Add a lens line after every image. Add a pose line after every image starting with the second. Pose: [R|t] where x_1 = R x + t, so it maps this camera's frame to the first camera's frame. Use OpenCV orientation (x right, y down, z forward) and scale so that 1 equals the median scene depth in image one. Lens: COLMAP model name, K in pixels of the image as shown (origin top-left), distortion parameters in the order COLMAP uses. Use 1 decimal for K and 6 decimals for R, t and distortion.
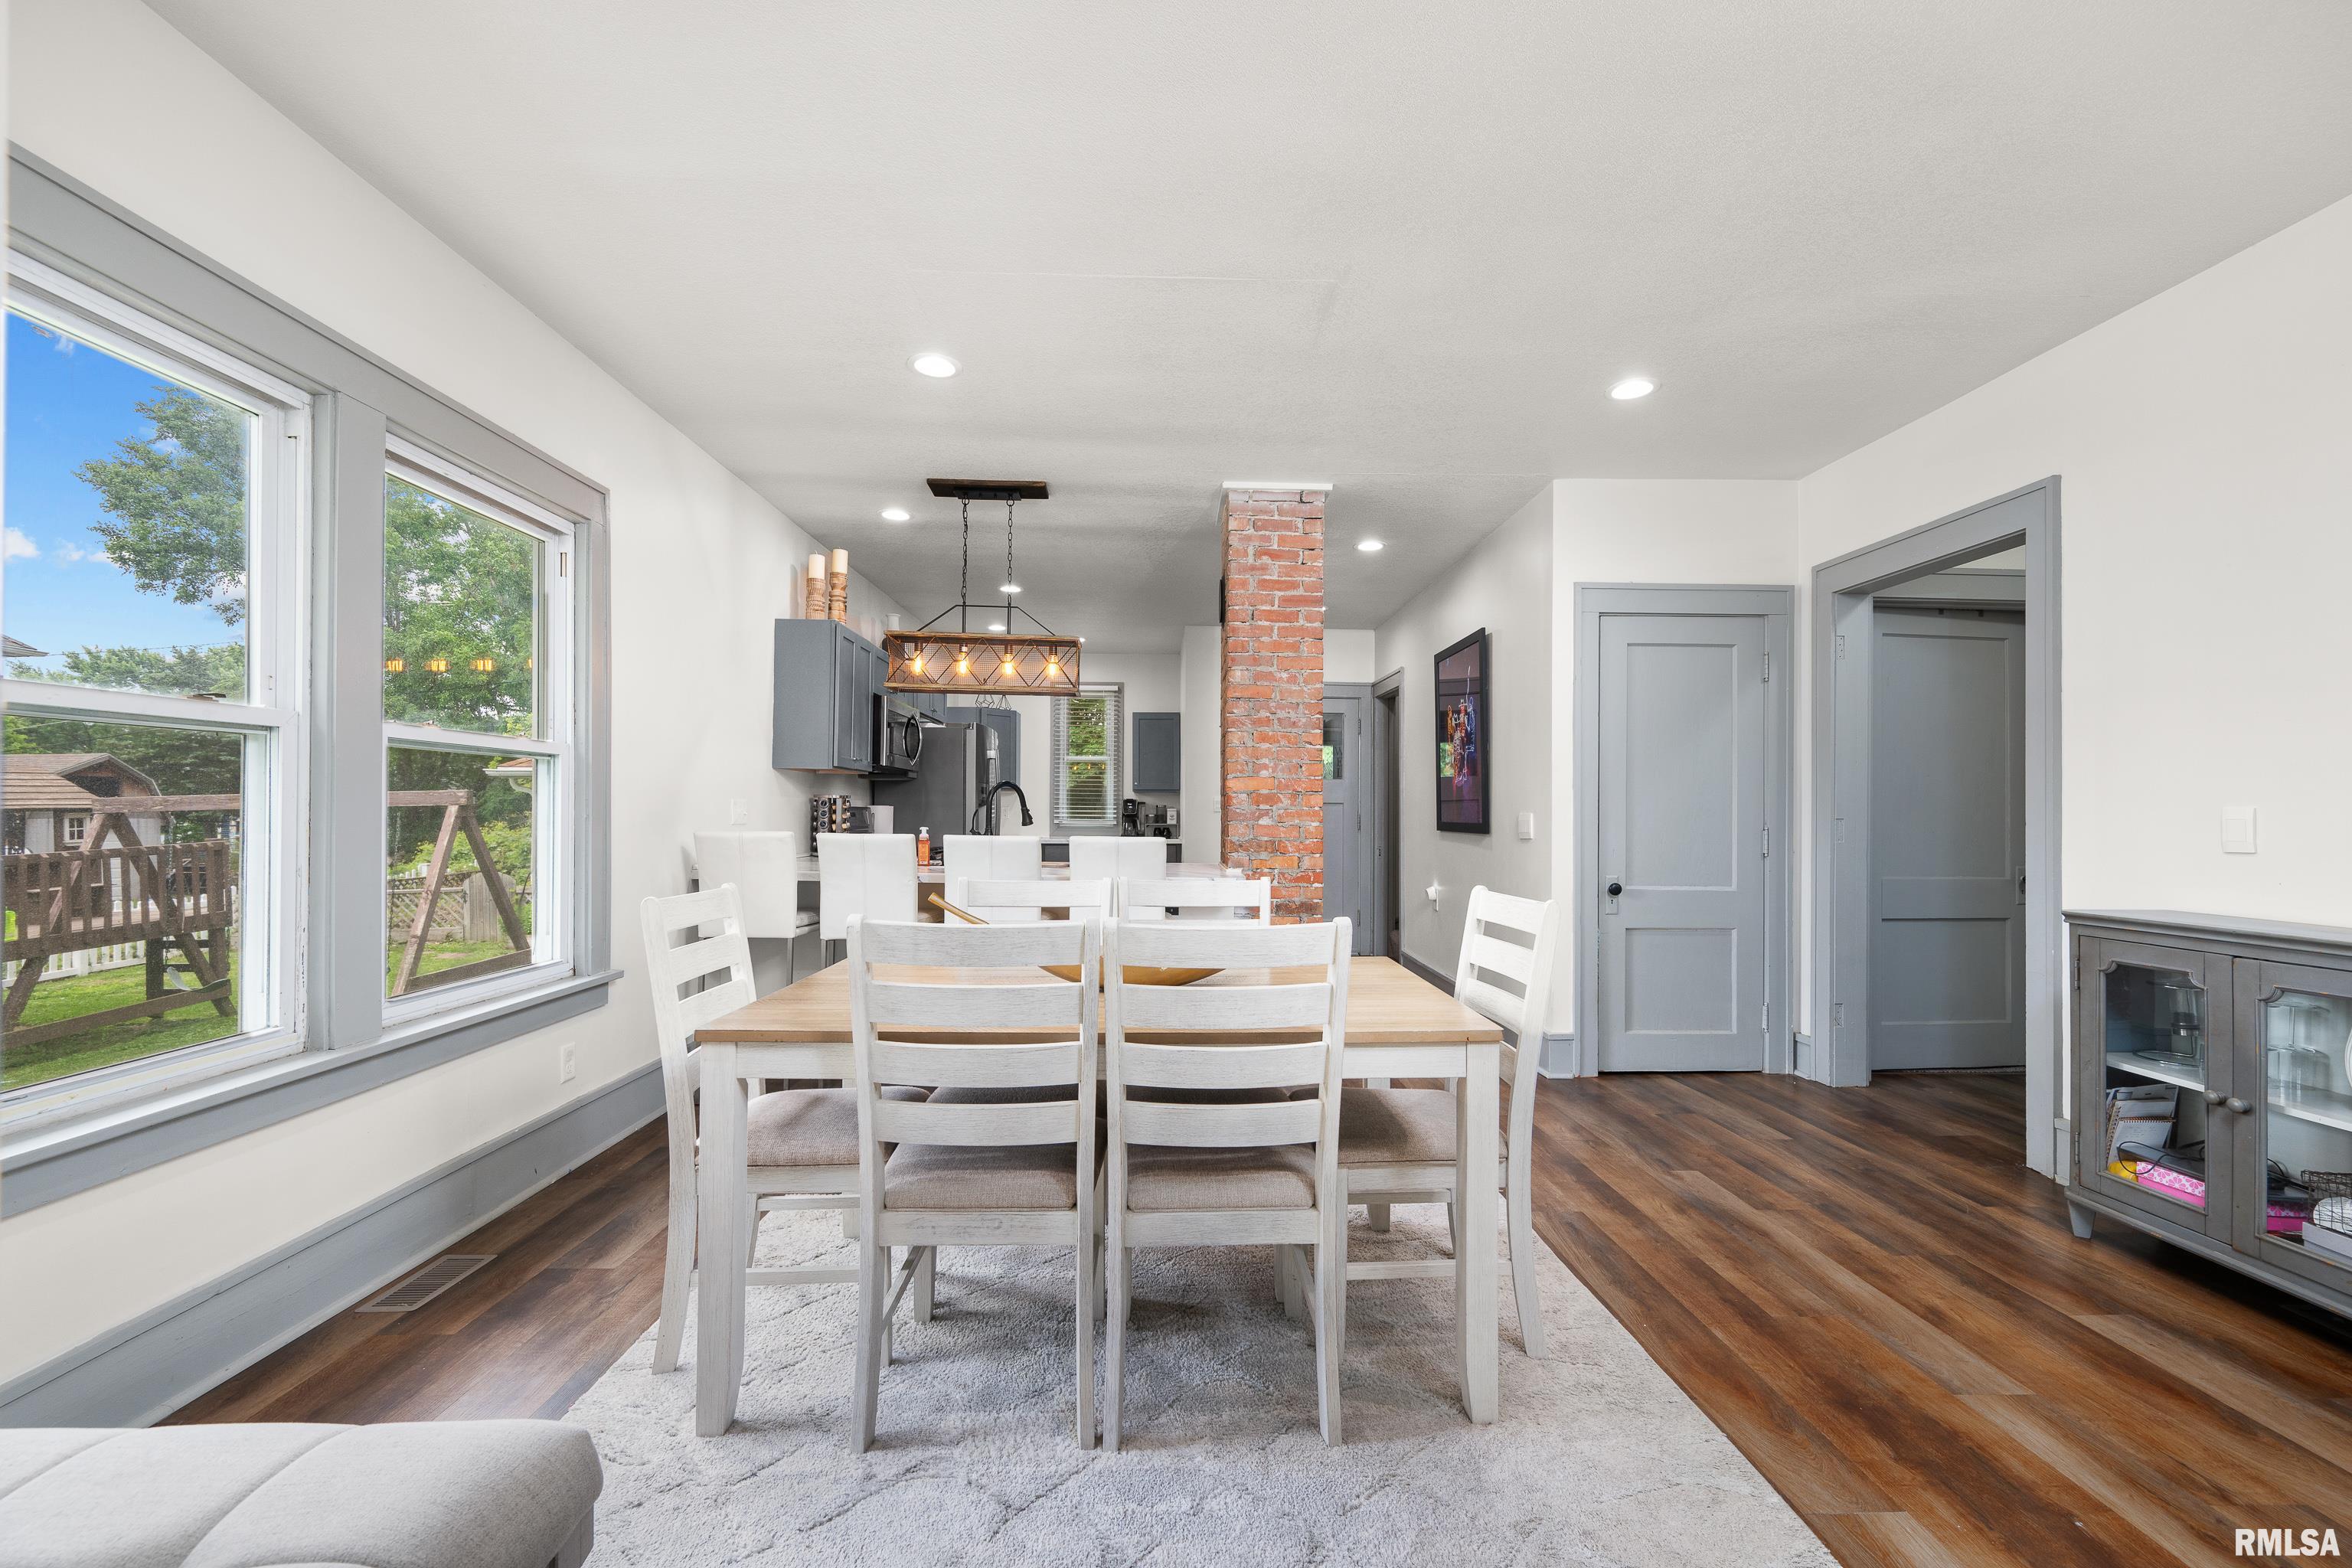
lens RADIAL K [[986.9, 0, 1171.2], [0, 986.9, 813.2], [0, 0, 1]] dist [0.000007, -0.000009]
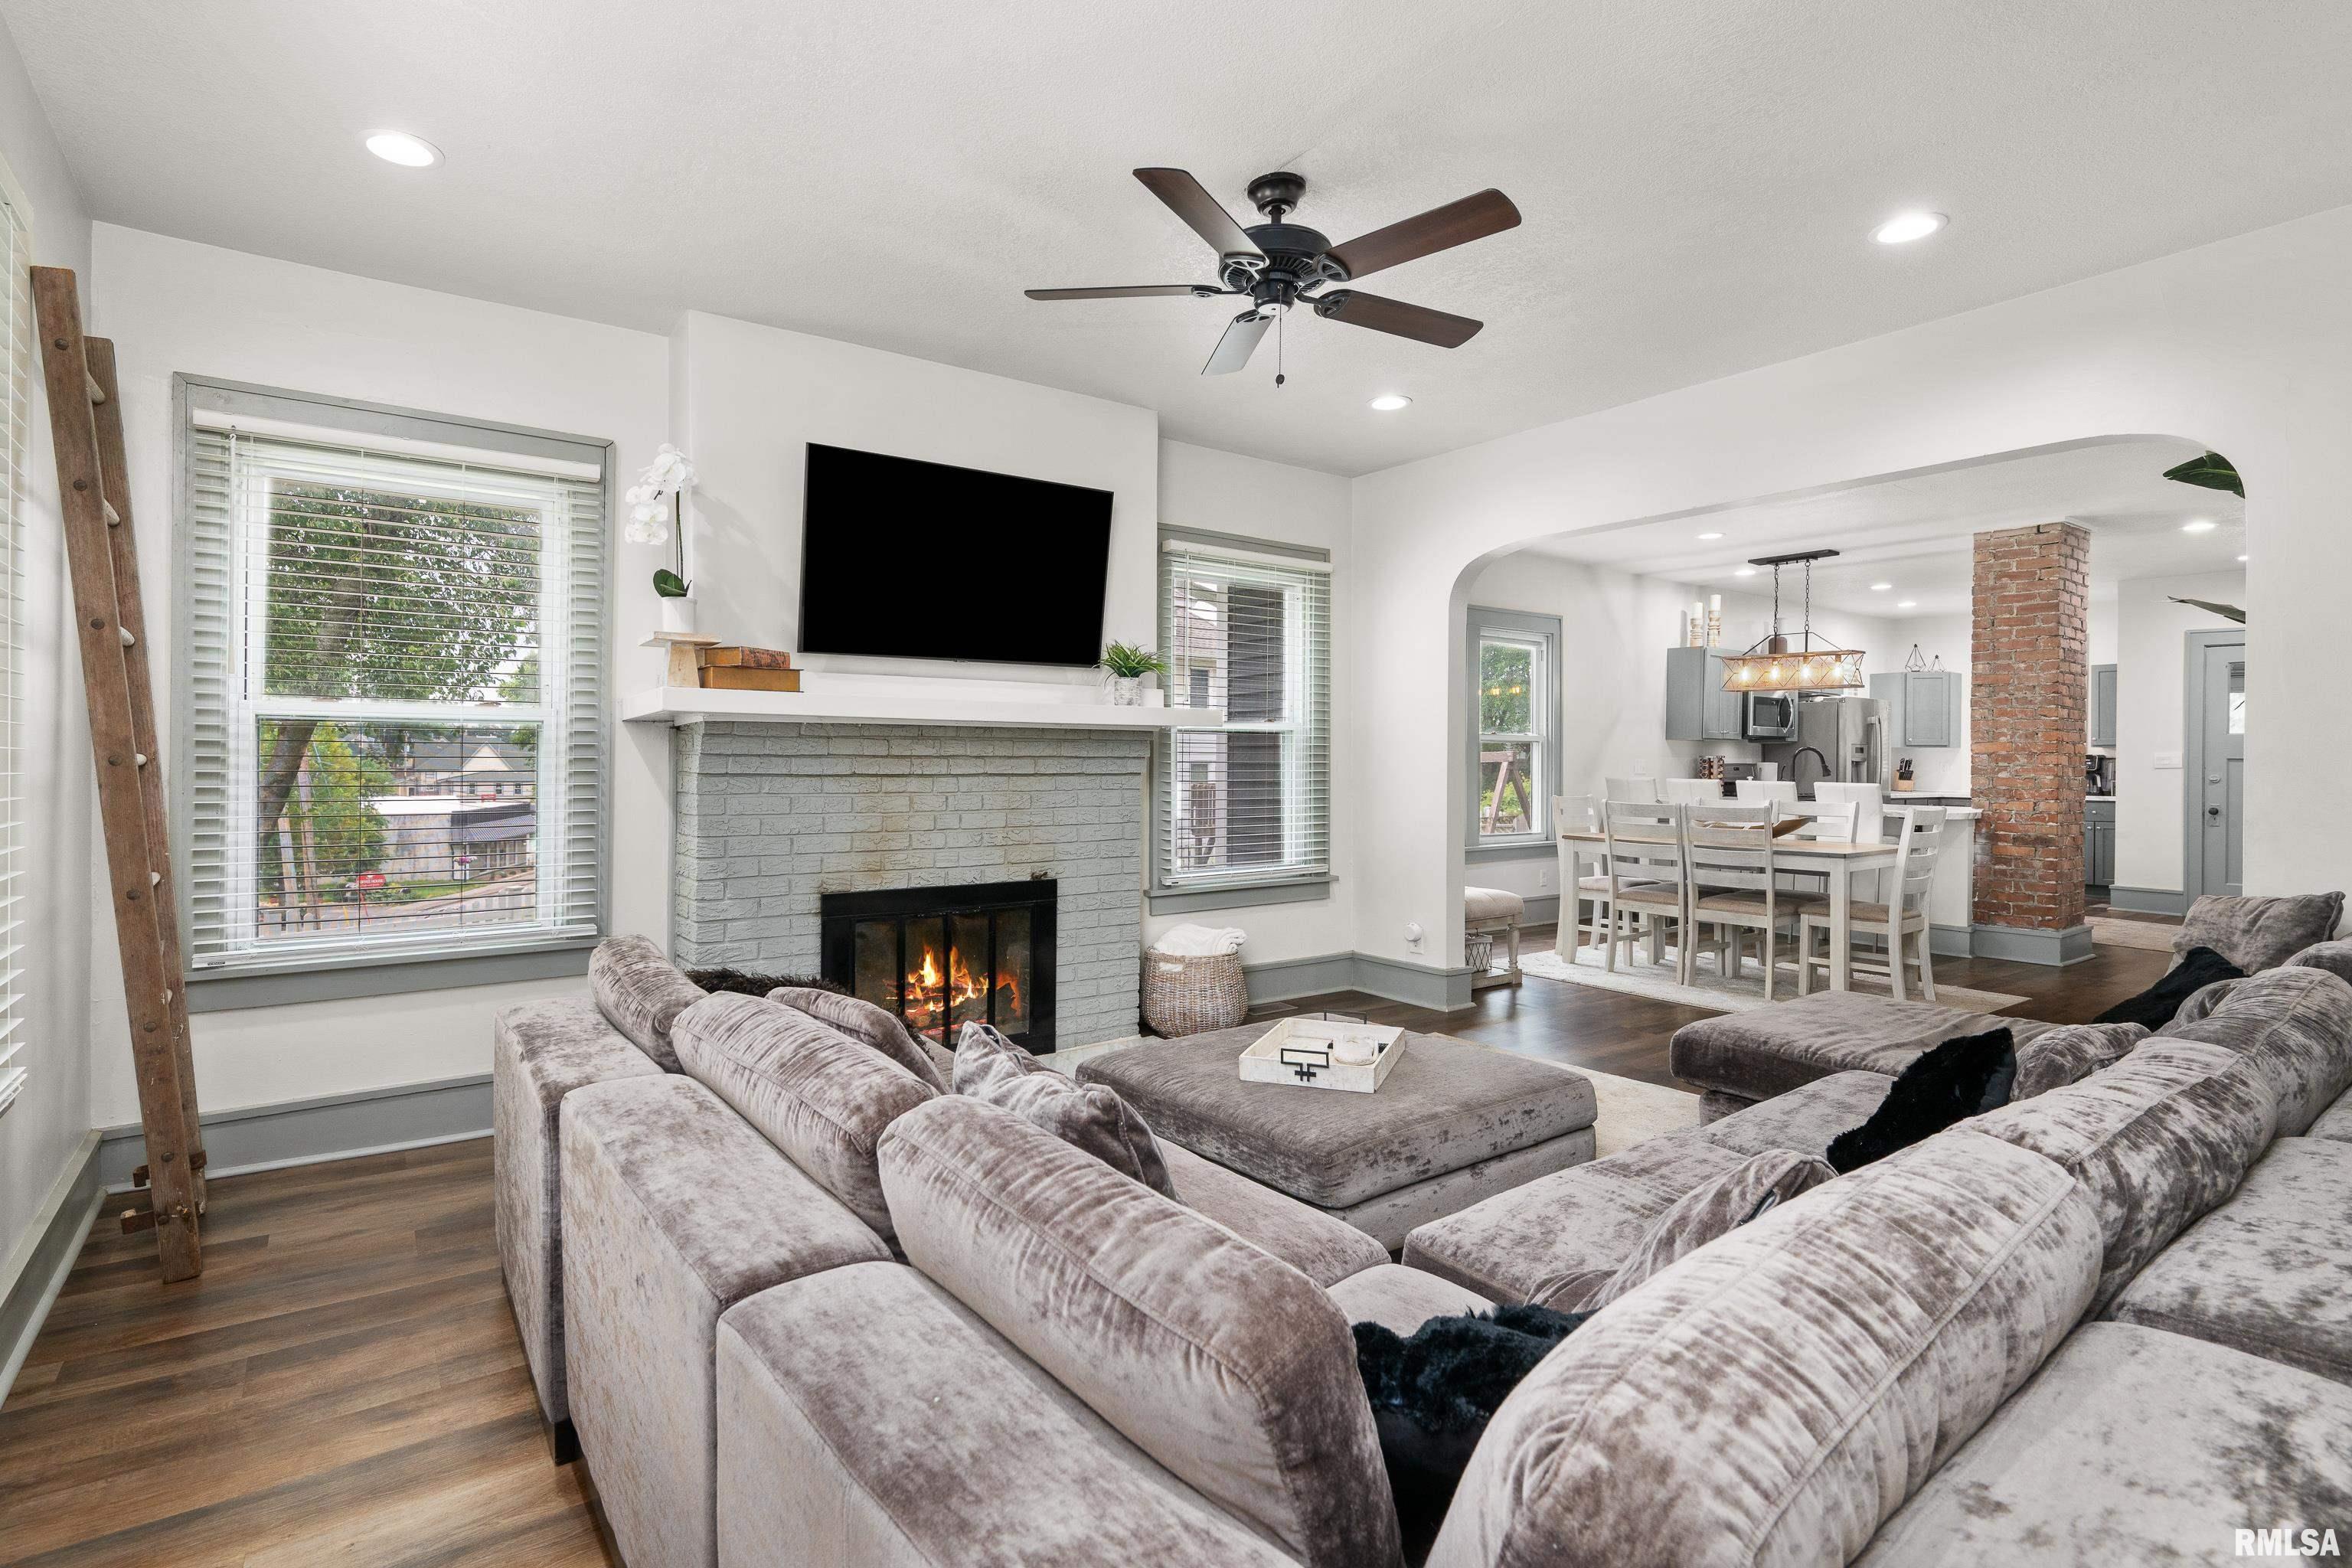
lens RADIAL K [[1102.6, 0, 1176.0], [0, 1102.6, 784.0], [0, 0, 1]] dist [-0.032148, 0.000143]
pose [[0.605255, 0.013233, -0.795922, 0.586418], [-0.001045, 0.999874, 0.015829, -0.001363], [0.796031, -0.008749, 0.605193, -0.794245]]
